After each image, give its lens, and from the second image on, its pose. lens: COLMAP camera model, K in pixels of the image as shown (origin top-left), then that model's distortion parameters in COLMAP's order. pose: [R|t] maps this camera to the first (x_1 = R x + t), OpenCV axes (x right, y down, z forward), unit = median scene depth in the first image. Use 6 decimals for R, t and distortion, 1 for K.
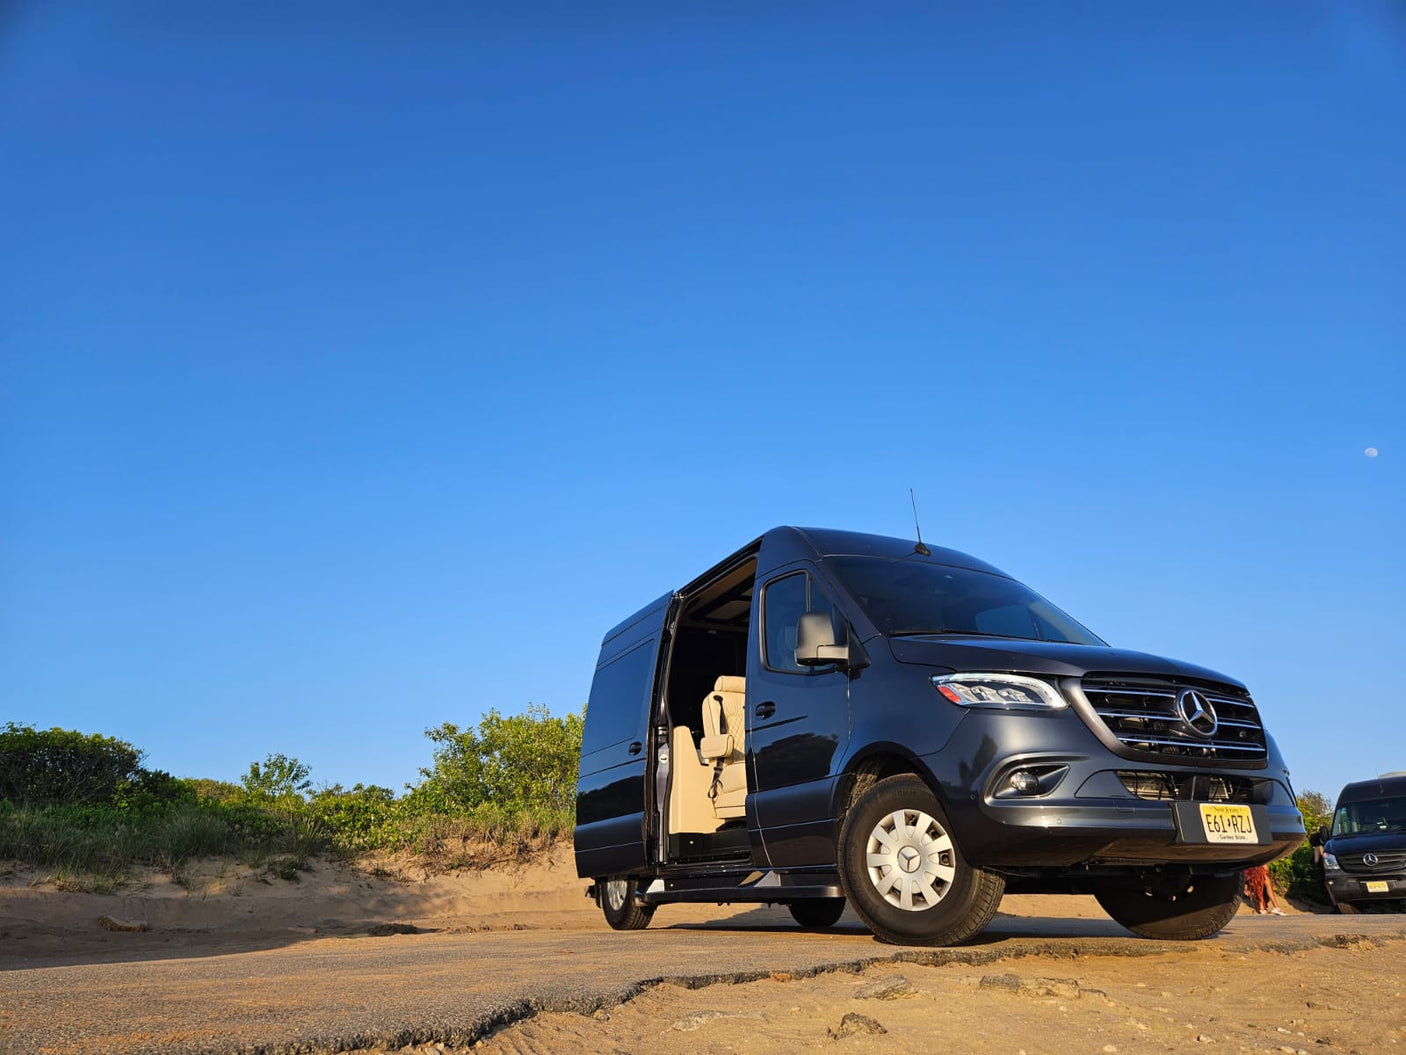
lens RADIAL K [[930.4, 0, 713.2], [0, 930.4, 555.1], [0, 0, 1]] dist [0.056548, -0.050718]
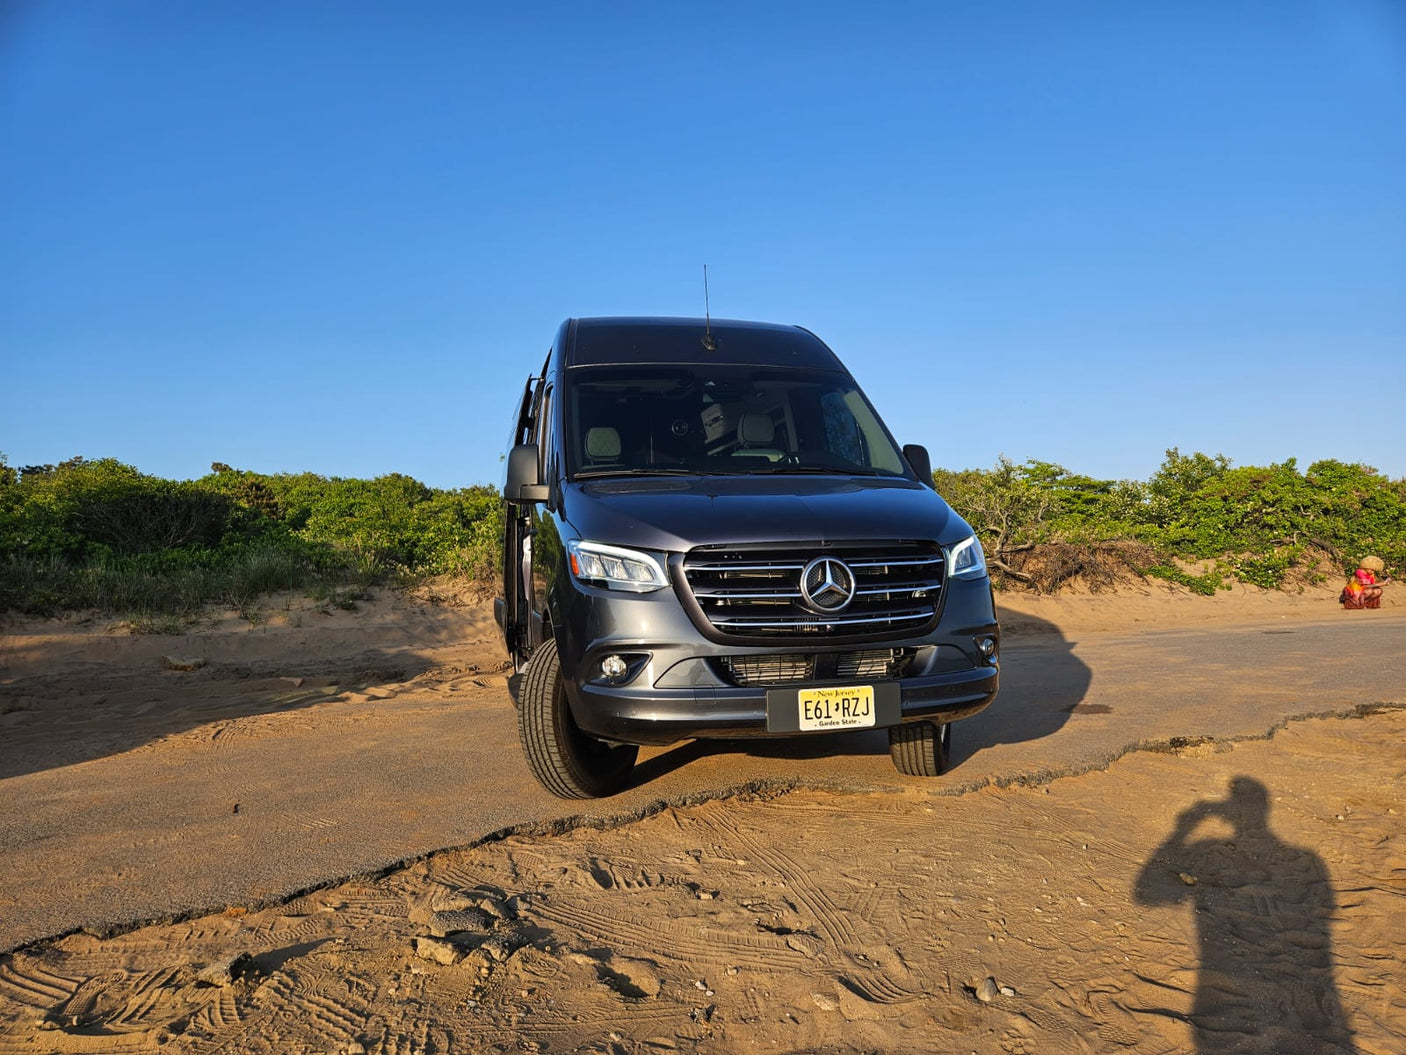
lens RADIAL K [[930.4, 0, 713.2], [0, 930.4, 555.1], [0, 0, 1]] dist [0.056548, -0.050718]
pose [[0.980988, -0.015697, -0.193432, 0.356996], [0.080100, 0.940614, 0.329894, -0.094677], [0.176766, -0.339116, 0.923988, 0.116282]]
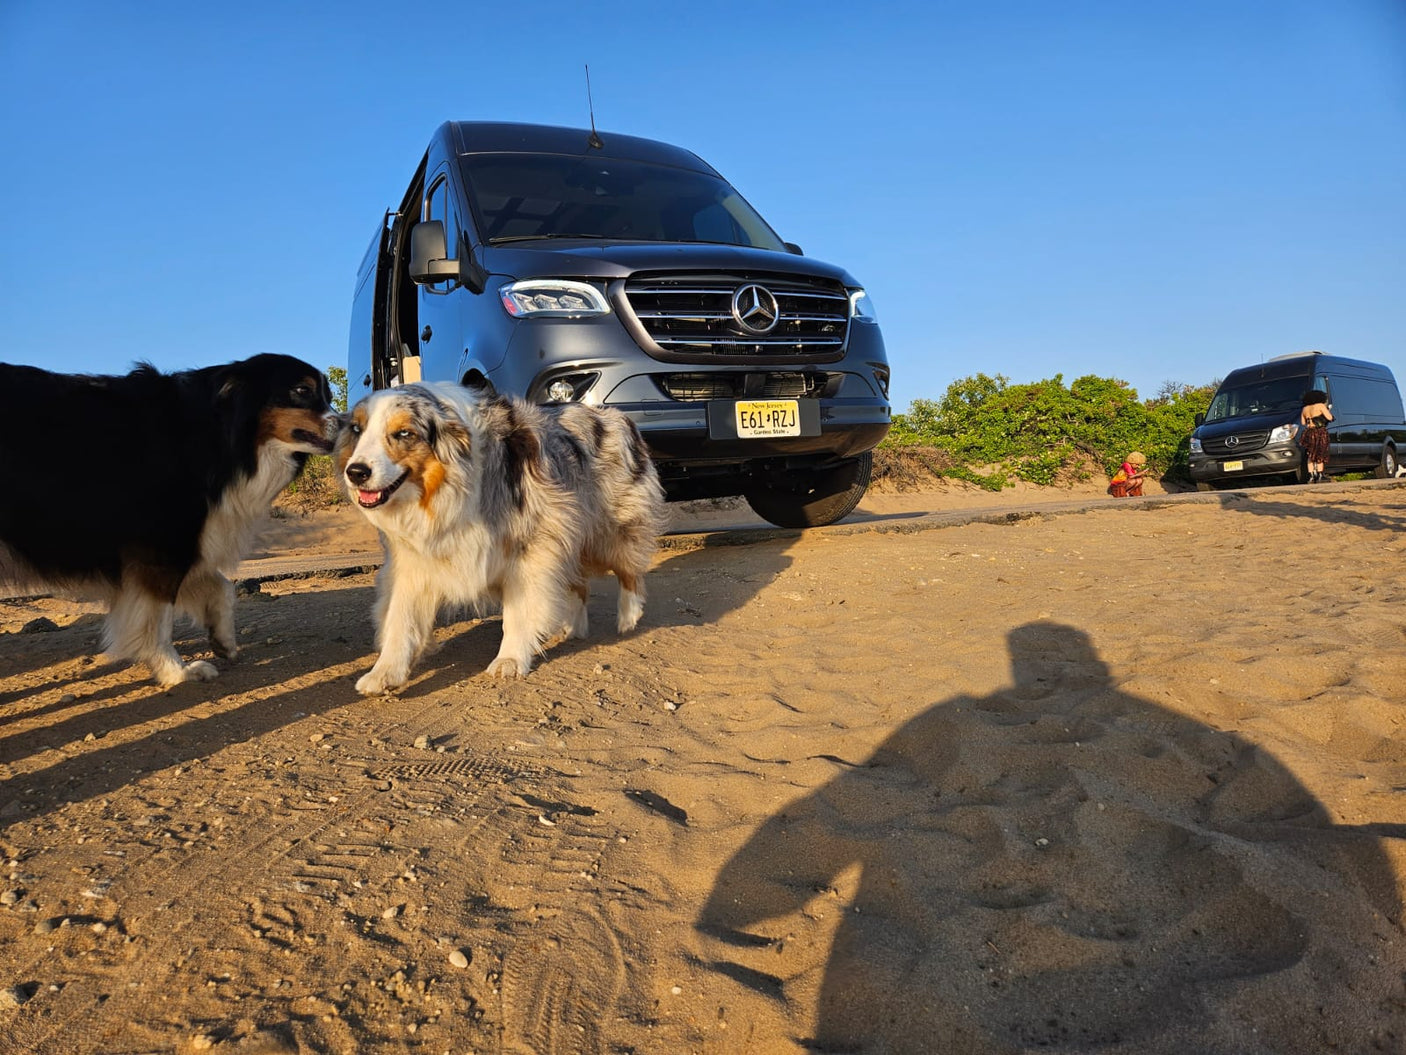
lens RADIAL K [[936.7, 0, 699.8], [0, 936.7, 575.7], [0, 0, 1]] dist [0.030552, -0.000752]
pose [[0.998271, -0.058744, -0.002231, 0.273897], [0.054664, 0.913635, 0.402844, 0.015626], [-0.021627, -0.402269, 0.915266, 0.002288]]
